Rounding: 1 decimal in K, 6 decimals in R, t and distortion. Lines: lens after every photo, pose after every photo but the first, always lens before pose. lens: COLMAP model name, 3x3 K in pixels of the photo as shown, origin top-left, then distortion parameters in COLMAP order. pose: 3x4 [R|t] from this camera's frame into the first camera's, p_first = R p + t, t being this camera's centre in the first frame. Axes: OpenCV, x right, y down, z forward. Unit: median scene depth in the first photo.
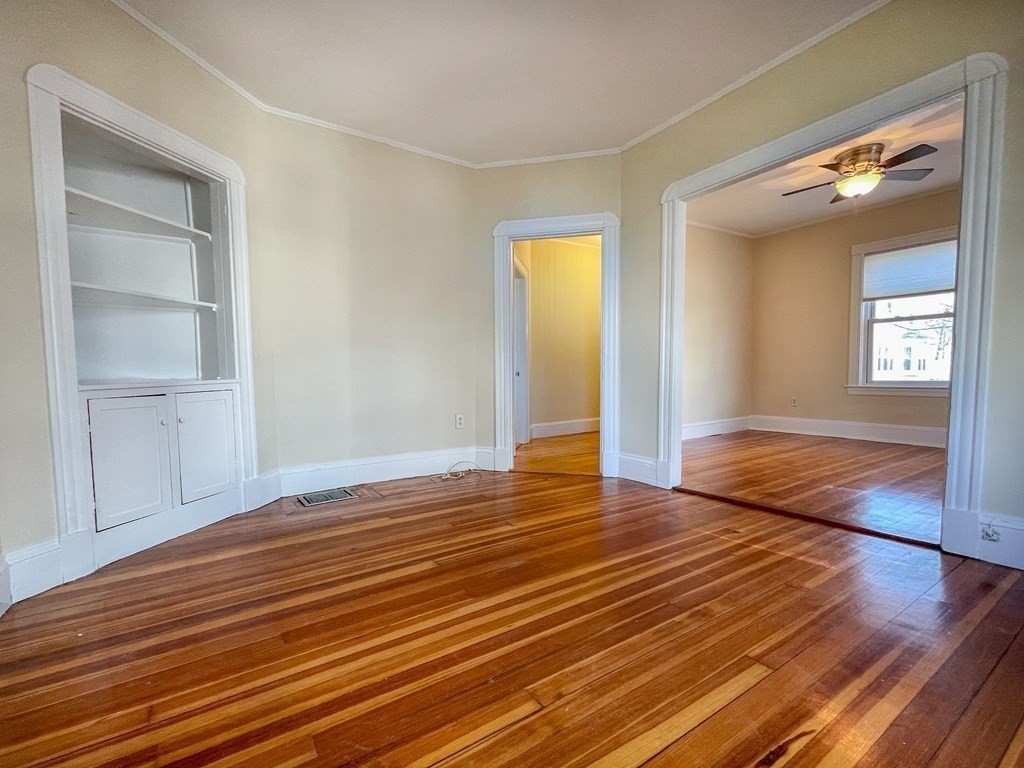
lens RADIAL K [[452.4, 0, 487.1], [0, 452.4, 397.8], [0, 0, 1]] dist [-0.001554, -0.000322]
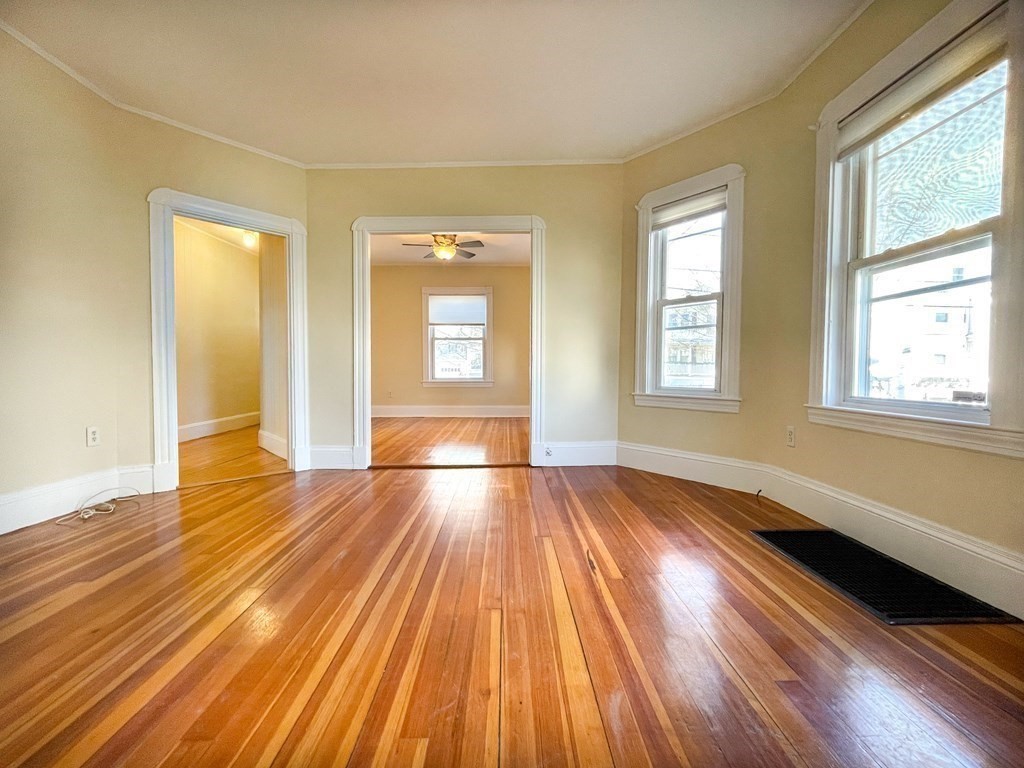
lens RADIAL K [[415.9, 0, 505.7], [0, 415.9, 378.6], [0, 0, 1]] dist [0.000711, 0.000067]
pose [[0.526593, -0.006535, 0.850092, -0.300841], [0.038998, 0.999103, -0.016477, -0.003899], [-0.849222, 0.041828, 0.526376, 0.084886]]
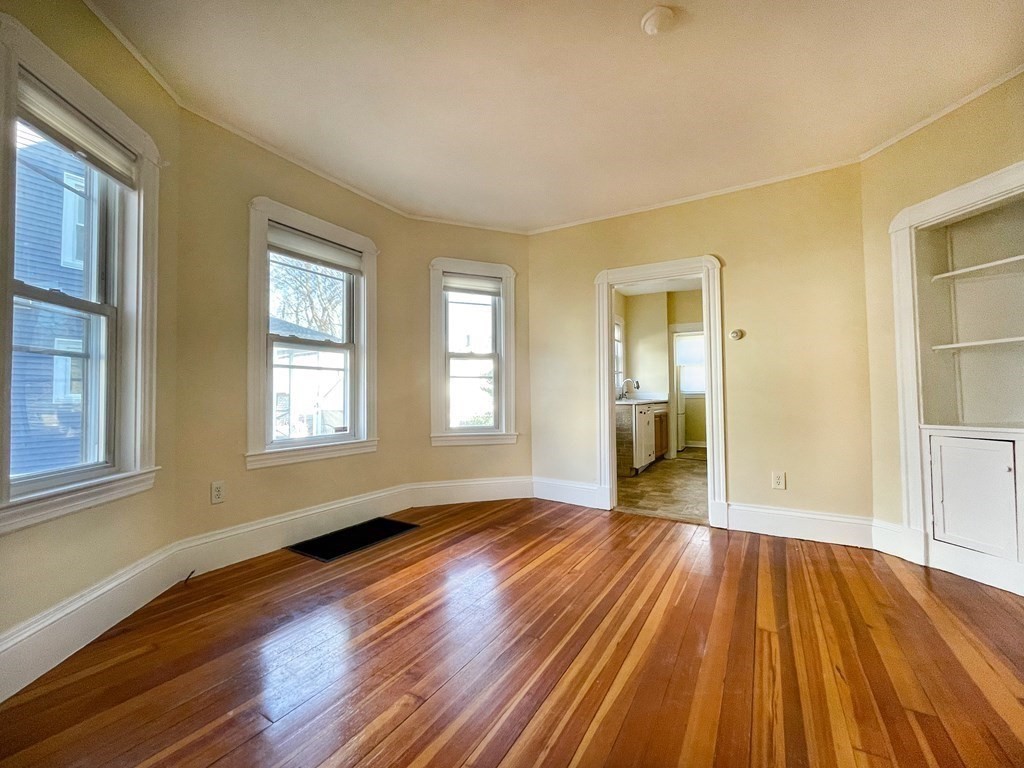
lens RADIAL K [[442.1, 0, 512.0], [0, 442.1, 384.0], [0, 0, 1]] dist [0.000318, -0.000075]
pose [[-0.891041, 0.005465, -0.453891, 0.432843], [-0.007744, 0.999599, 0.027236, -0.094259], [0.453858, 0.027784, -0.890641, 0.874187]]
